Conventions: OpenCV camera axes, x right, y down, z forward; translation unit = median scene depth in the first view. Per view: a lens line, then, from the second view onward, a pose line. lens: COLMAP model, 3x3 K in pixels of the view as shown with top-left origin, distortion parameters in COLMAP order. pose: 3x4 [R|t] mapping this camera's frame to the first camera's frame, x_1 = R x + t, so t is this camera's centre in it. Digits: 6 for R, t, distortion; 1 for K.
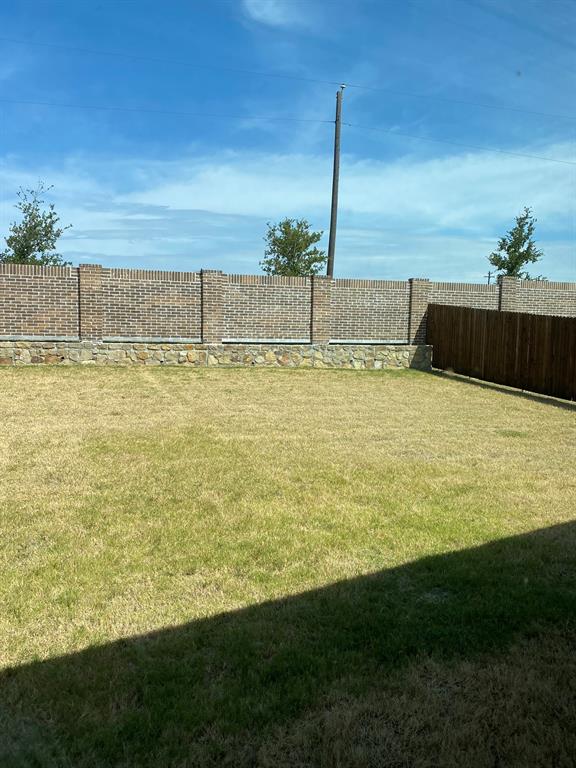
lens RADIAL K [[593.4, 0, 287.3], [0, 593.4, 385.7], [0, 0, 1]] dist [0.029153, -0.004908]
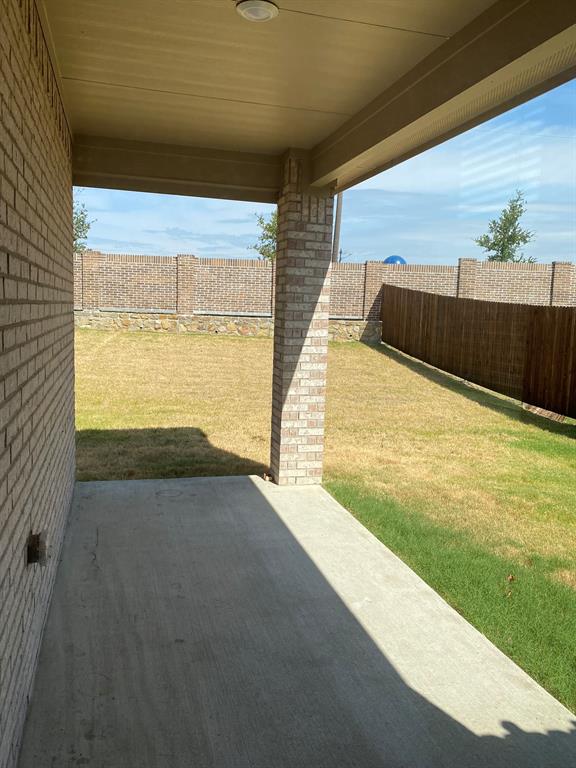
lens RADIAL K [[593.4, 0, 288.9], [0, 593.4, 382.7], [0, 0, 1]] dist [0.029153, -0.004908]
pose [[0.959567, 0.053070, -0.276433, 0.409432], [-0.045373, 0.998385, 0.034171, 0.017097], [0.277800, -0.020247, 0.960425, -0.117754]]
